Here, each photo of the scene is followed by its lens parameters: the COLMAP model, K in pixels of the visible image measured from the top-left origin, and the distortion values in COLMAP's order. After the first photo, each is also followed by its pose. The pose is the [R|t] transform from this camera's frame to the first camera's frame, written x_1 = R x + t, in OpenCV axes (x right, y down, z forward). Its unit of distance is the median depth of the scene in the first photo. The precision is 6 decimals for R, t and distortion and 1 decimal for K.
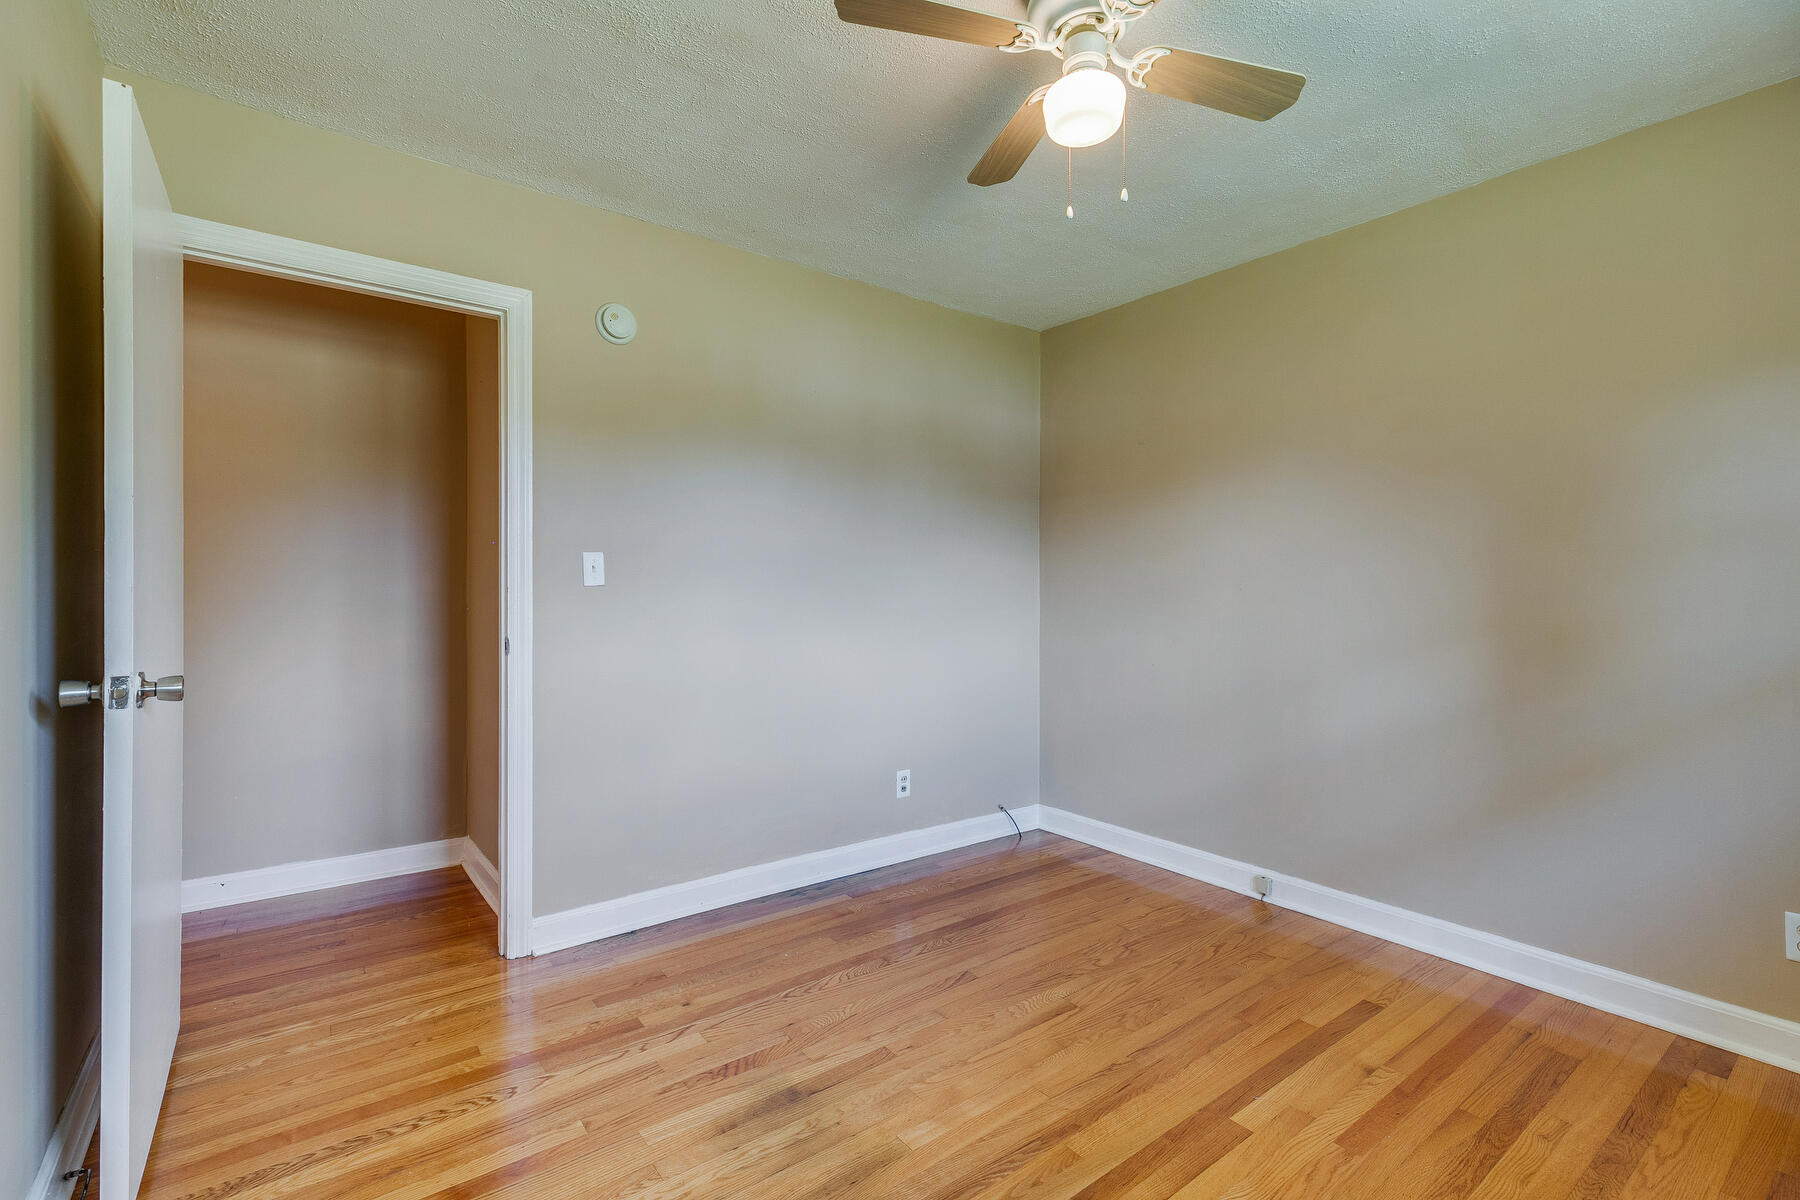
lens RADIAL K [[810.3, 0, 895.1], [0, 810.3, 591.9], [0, 0, 1]] dist [0.002951, -0.000010]
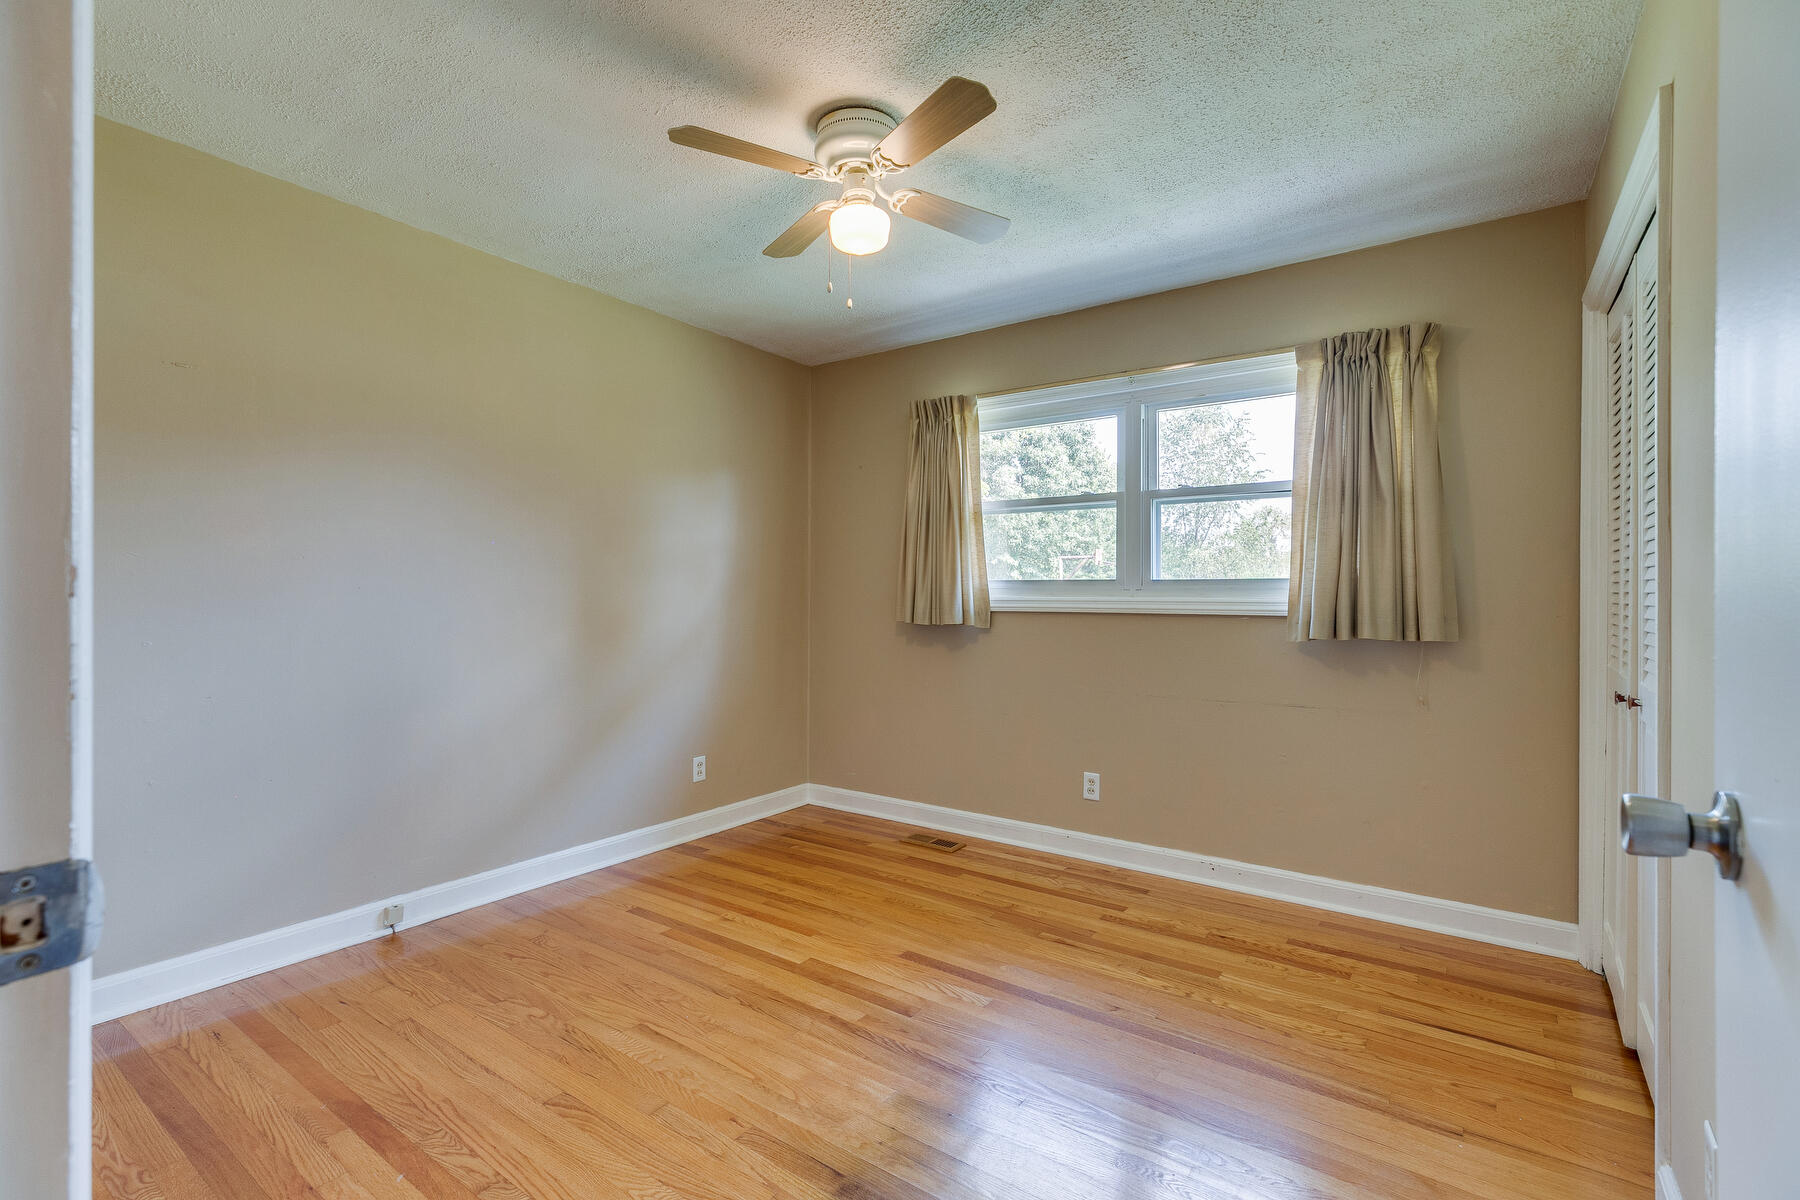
lens RADIAL K [[810.3, 0, 895.1], [0, 810.3, 591.9], [0, 0, 1]] dist [0.002951, -0.000010]
pose [[-0.294957, -0.001059, 0.955510, -0.715856], [0.000051, 0.999999, 0.001124, -0.000589], [-0.955511, 0.000380, -0.294957, 0.911845]]
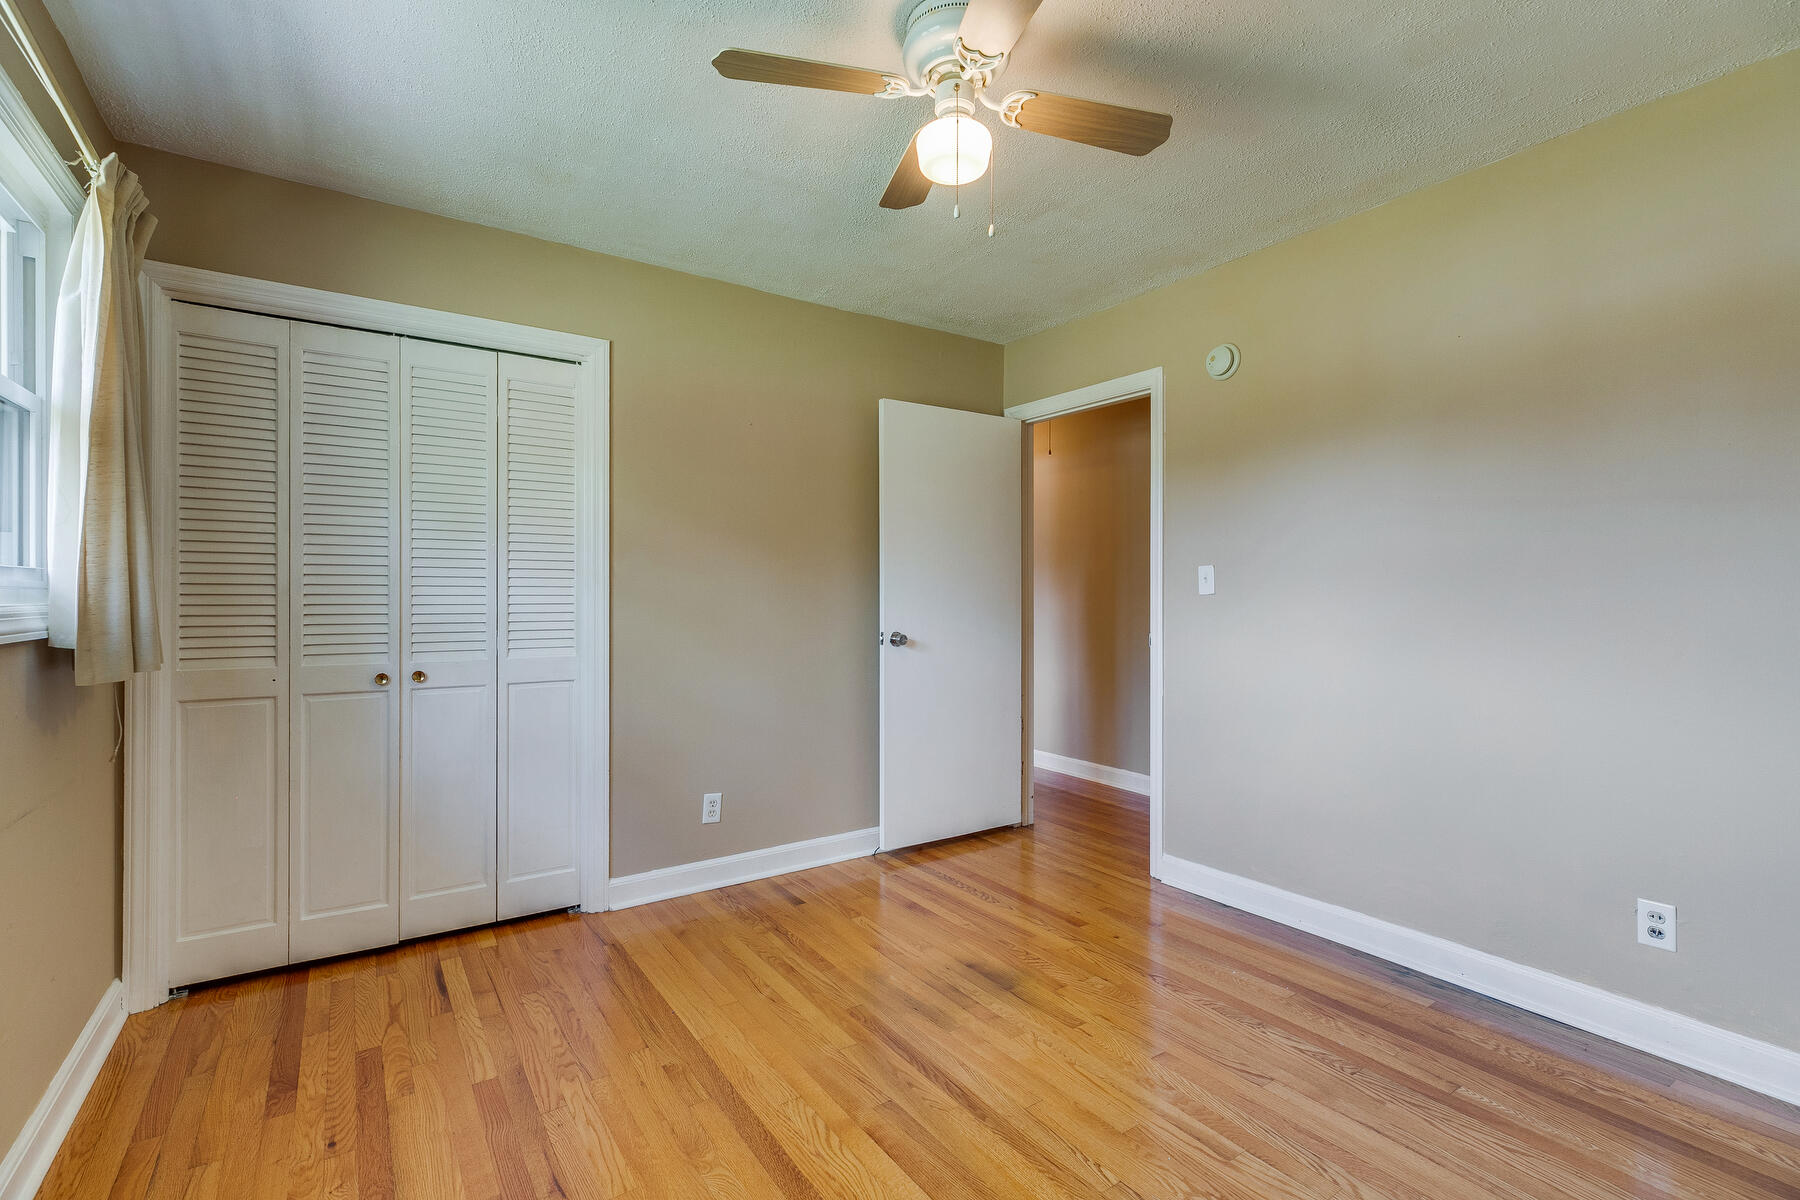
lens RADIAL K [[810.3, 0, 895.1], [0, 810.3, 591.9], [0, 0, 1]] dist [0.002951, -0.000010]
pose [[-0.051911, -0.008973, -0.998611, 0.899561], [-0.005970, 0.999945, -0.008675, 0.002643], [0.998634, 0.005512, -0.051961, 0.670290]]
